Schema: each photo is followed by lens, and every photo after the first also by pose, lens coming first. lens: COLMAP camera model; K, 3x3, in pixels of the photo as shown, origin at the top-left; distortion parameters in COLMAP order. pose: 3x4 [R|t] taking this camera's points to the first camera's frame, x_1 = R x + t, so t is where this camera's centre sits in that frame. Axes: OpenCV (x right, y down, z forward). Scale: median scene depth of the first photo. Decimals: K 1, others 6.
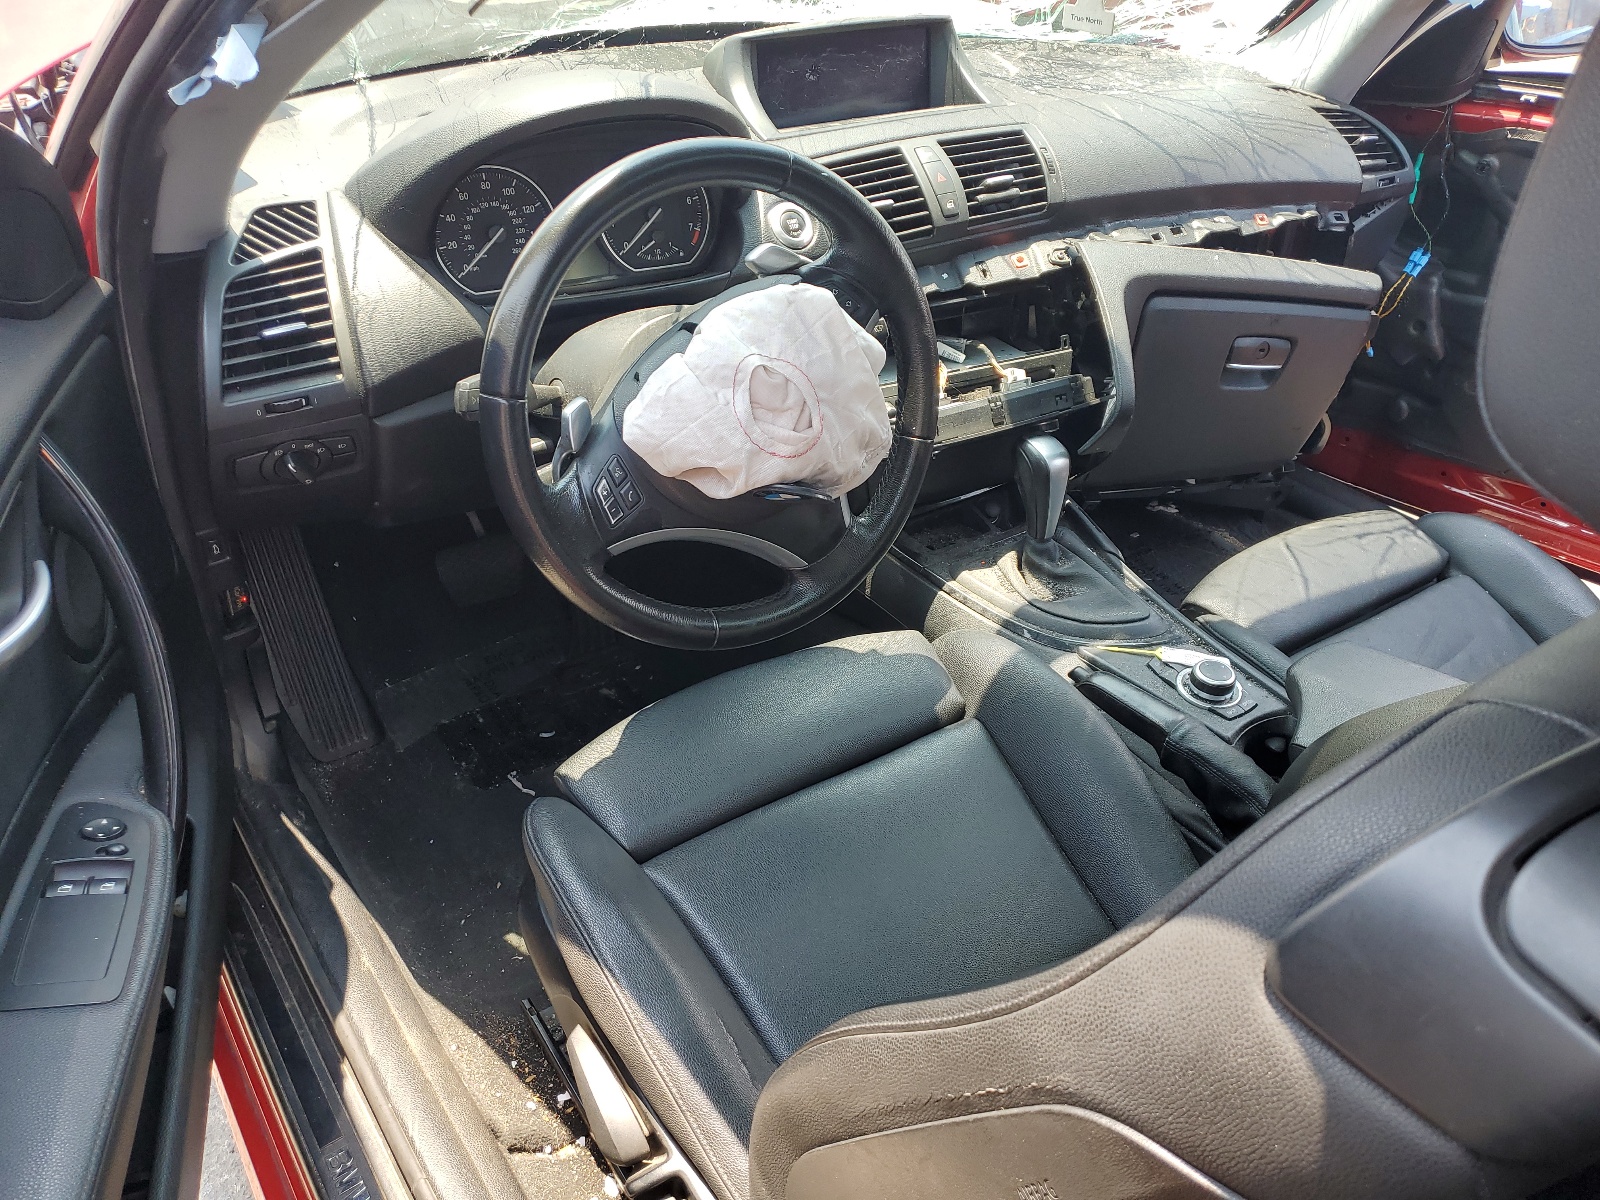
lens RADIAL K [[1298.9, 0, 800.0], [0, 1298.9, 600.0], [0, 0, 1]] dist [0.016612, 0.011775]
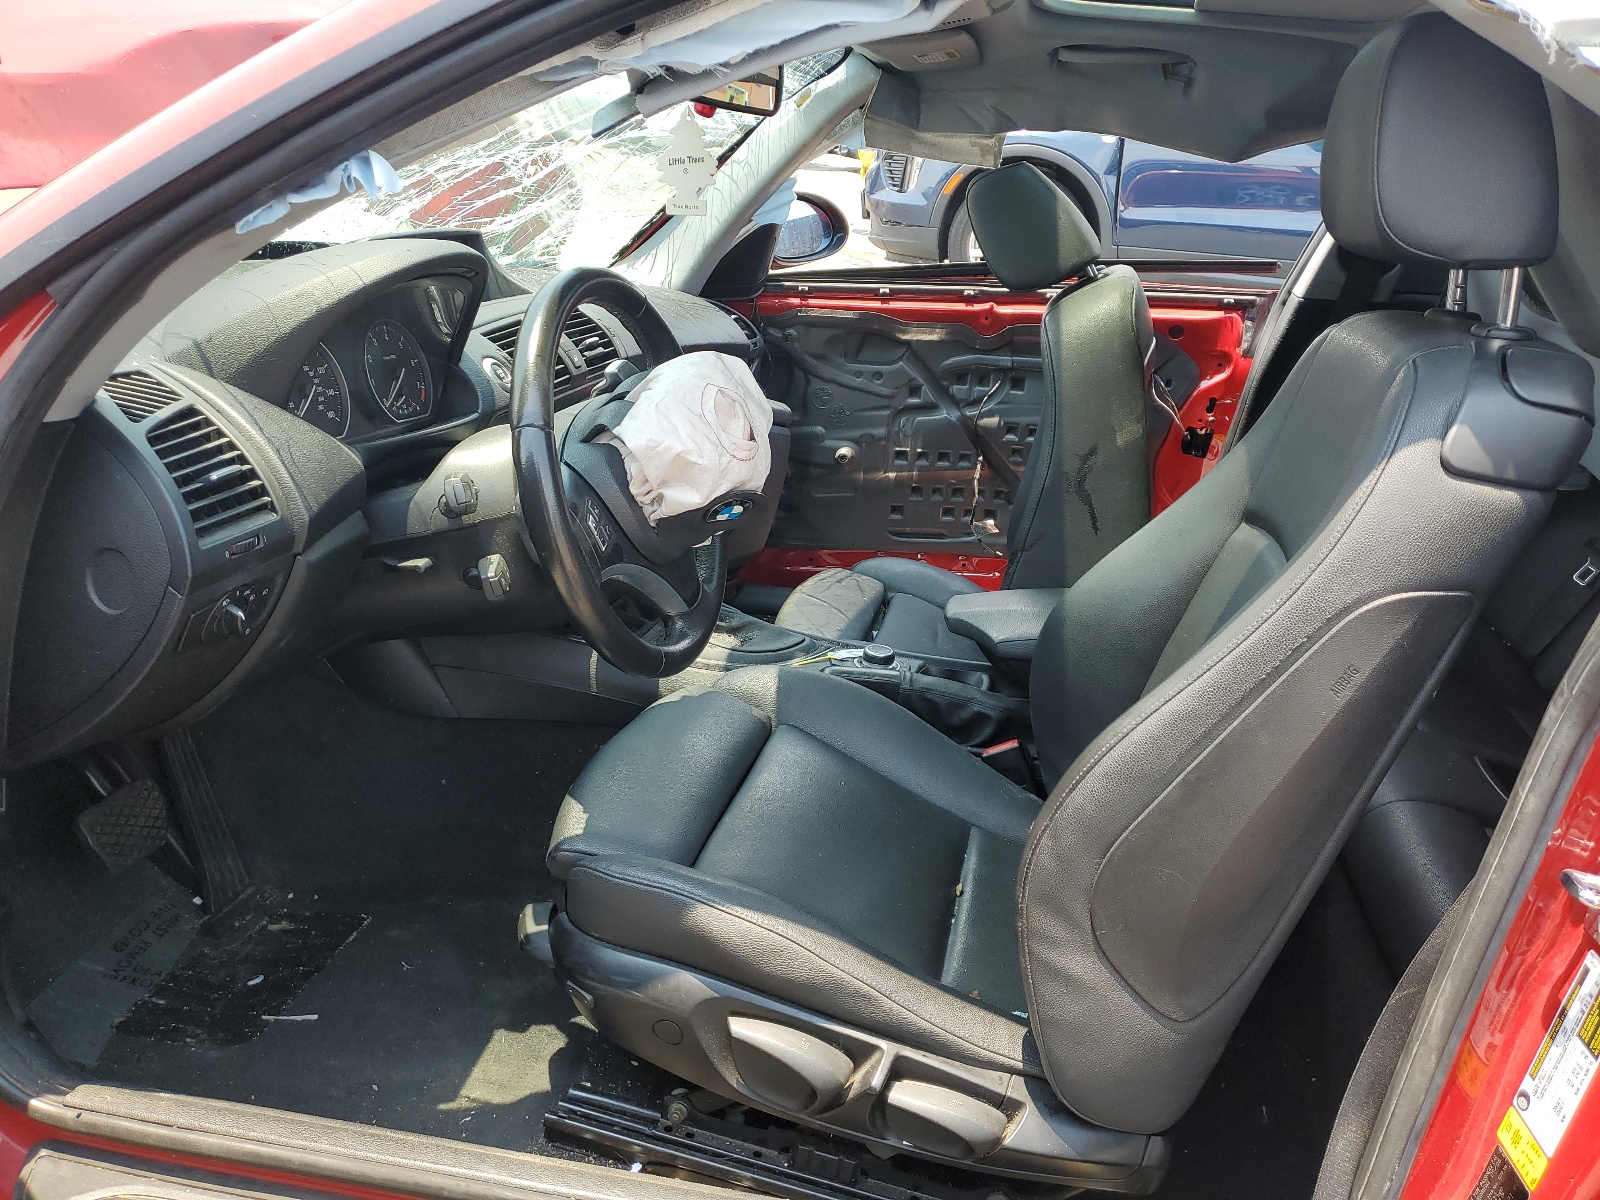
lens RADIAL K [[1298.9, 0, 800.0], [0, 1298.9, 600.0], [0, 0, 1]] dist [0.016612, 0.011775]
pose [[0.735938, -0.204014, 0.645579, -0.619797], [0.345697, 0.933086, -0.099212, 0.112935], [-0.582141, 0.296189, 0.757221, 0.016478]]
